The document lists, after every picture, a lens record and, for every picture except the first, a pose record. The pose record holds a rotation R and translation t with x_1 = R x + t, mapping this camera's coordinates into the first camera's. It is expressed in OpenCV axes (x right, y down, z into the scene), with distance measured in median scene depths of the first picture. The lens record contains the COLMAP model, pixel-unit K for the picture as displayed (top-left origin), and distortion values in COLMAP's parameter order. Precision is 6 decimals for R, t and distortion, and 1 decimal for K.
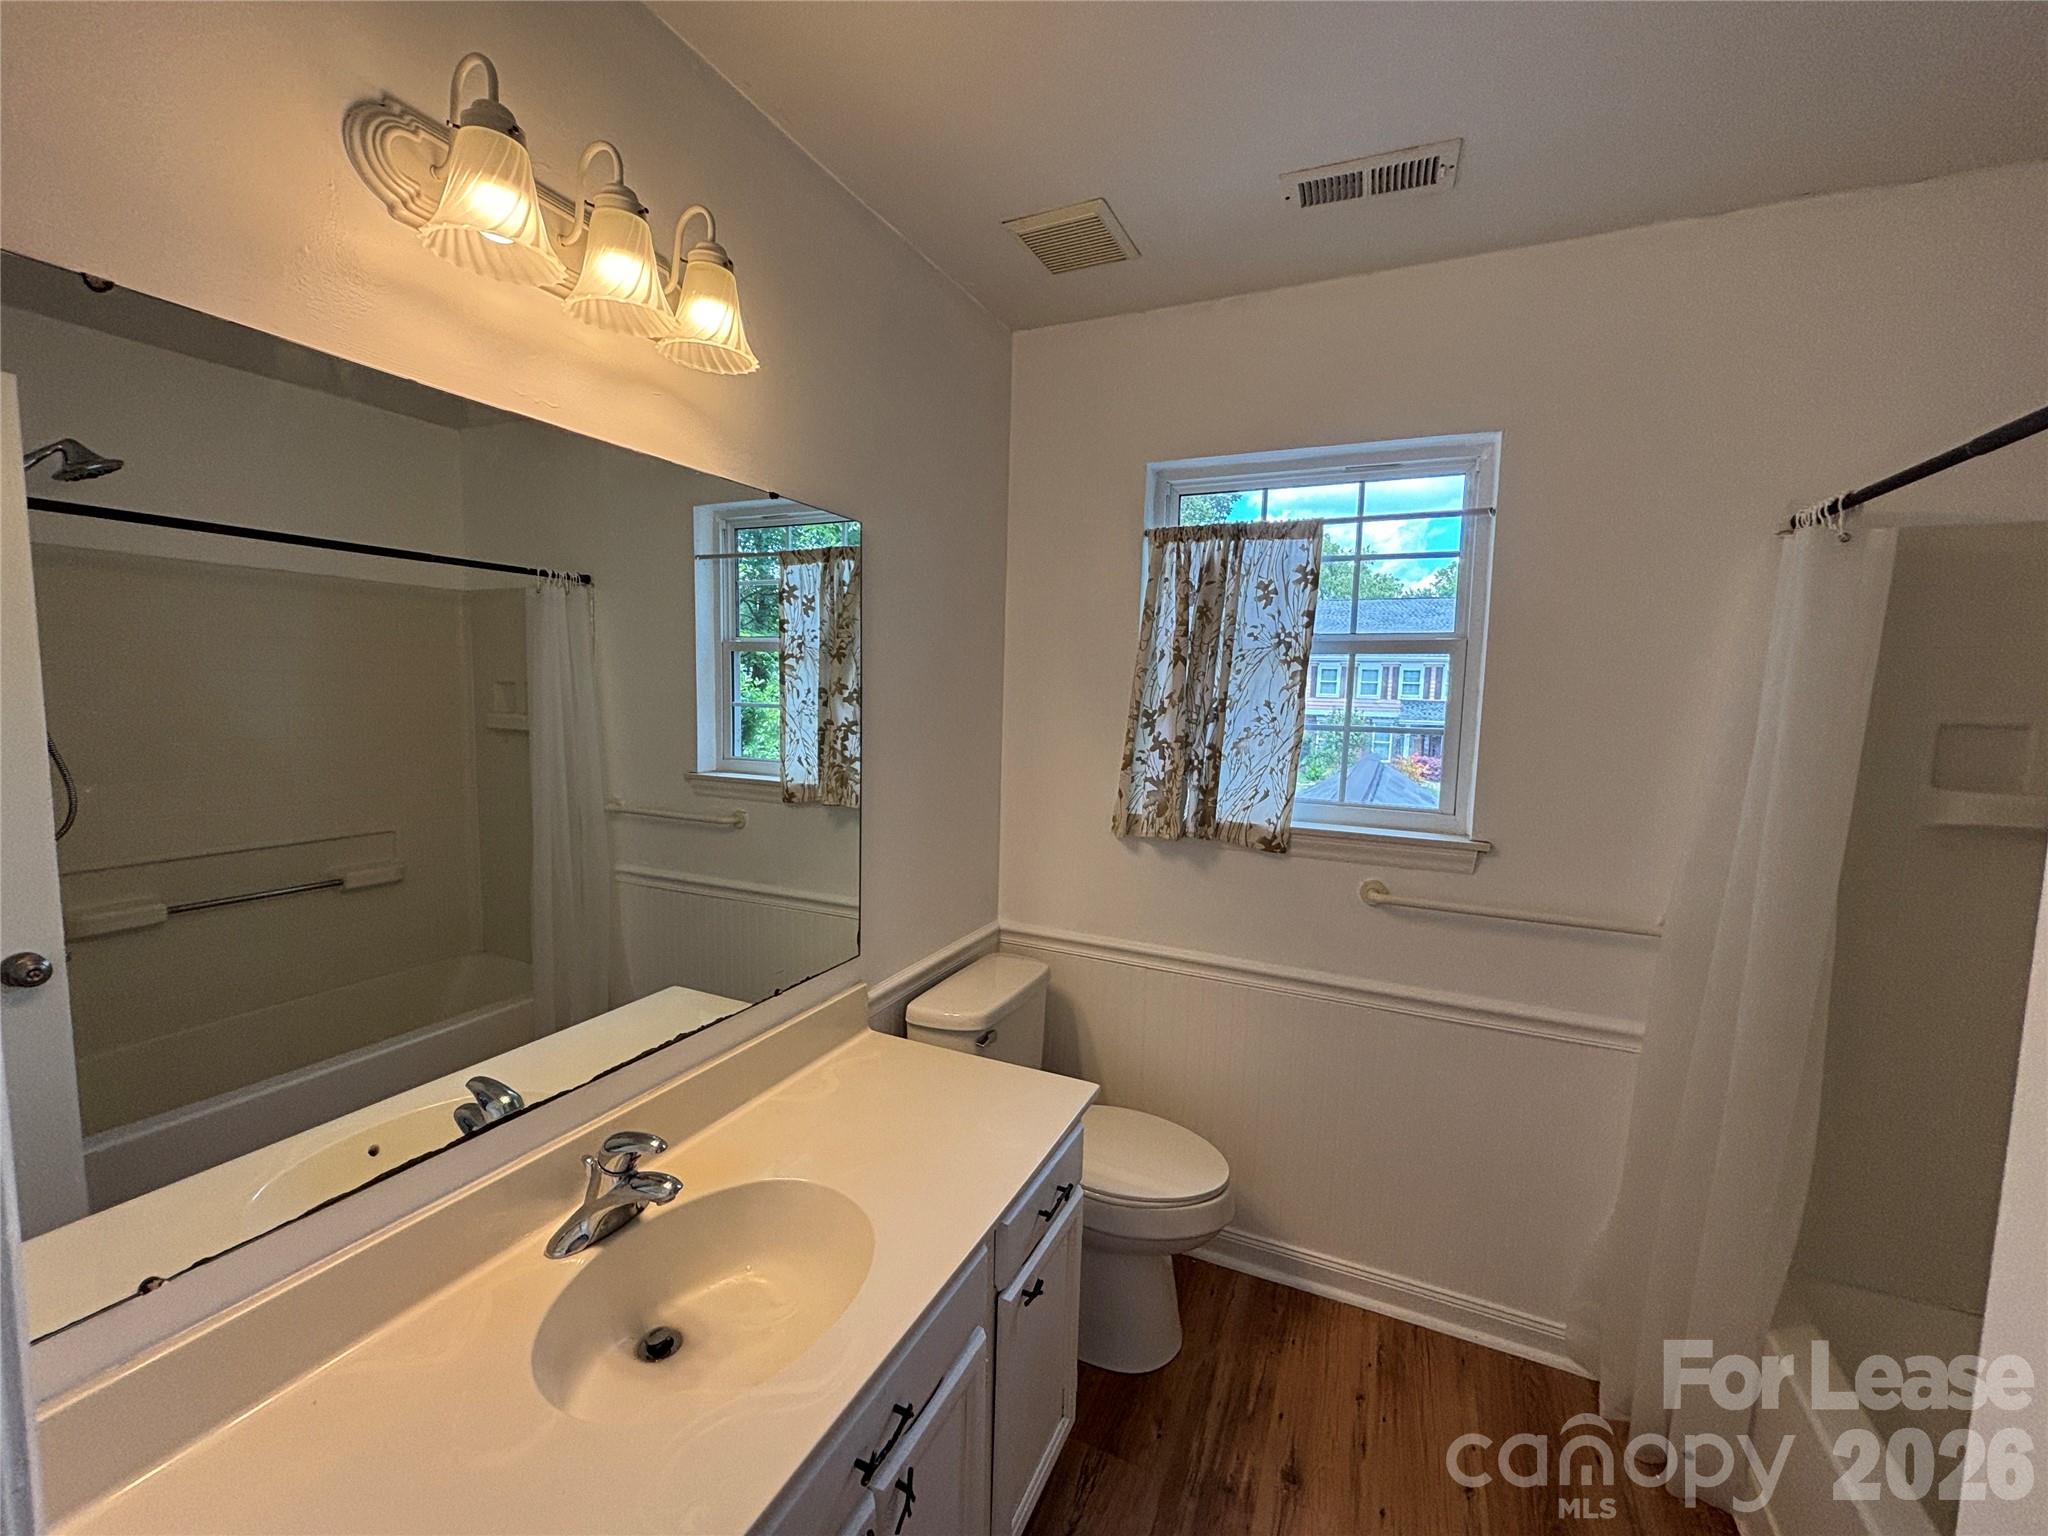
lens RADIAL K [[831.1, 0, 1024.3], [0, 831.1, 769.8], [0, 0, 1]] dist [0.001348, 0.000396]
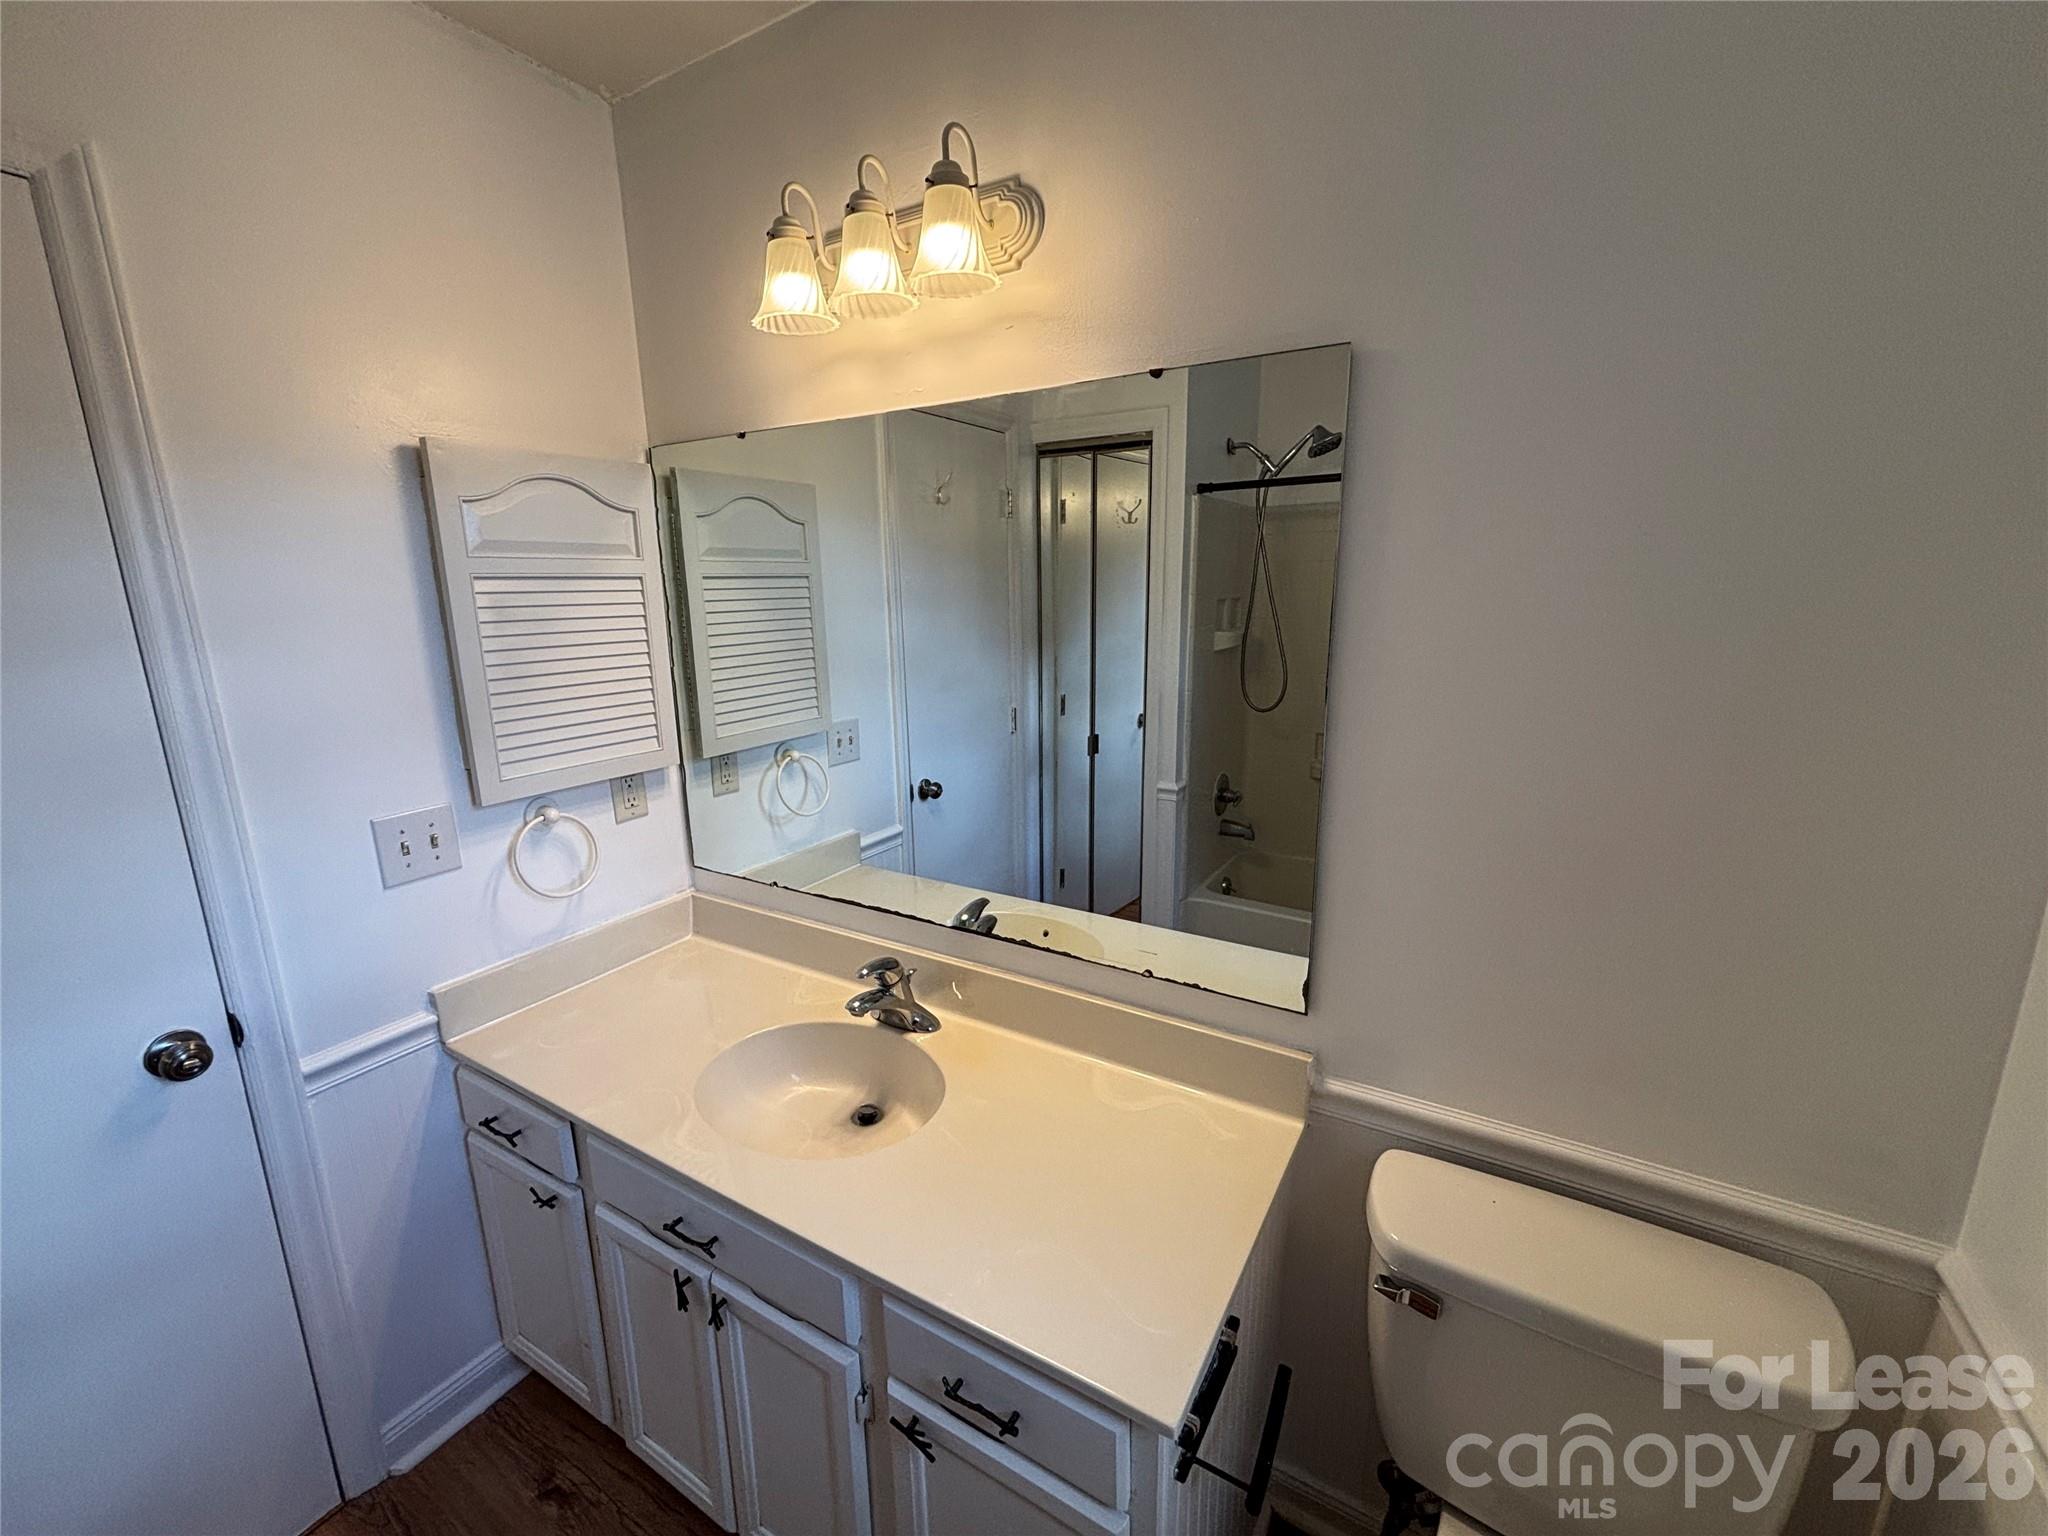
lens RADIAL K [[831.1, 0, 1024.3], [0, 831.1, 769.8], [0, 0, 1]] dist [0.001348, 0.000396]
pose [[-0.099215, 0.201329, -0.974486, 0.584476], [-0.088962, 0.973602, 0.210204, -0.124978], [0.991081, 0.107548, -0.078686, 1.030030]]
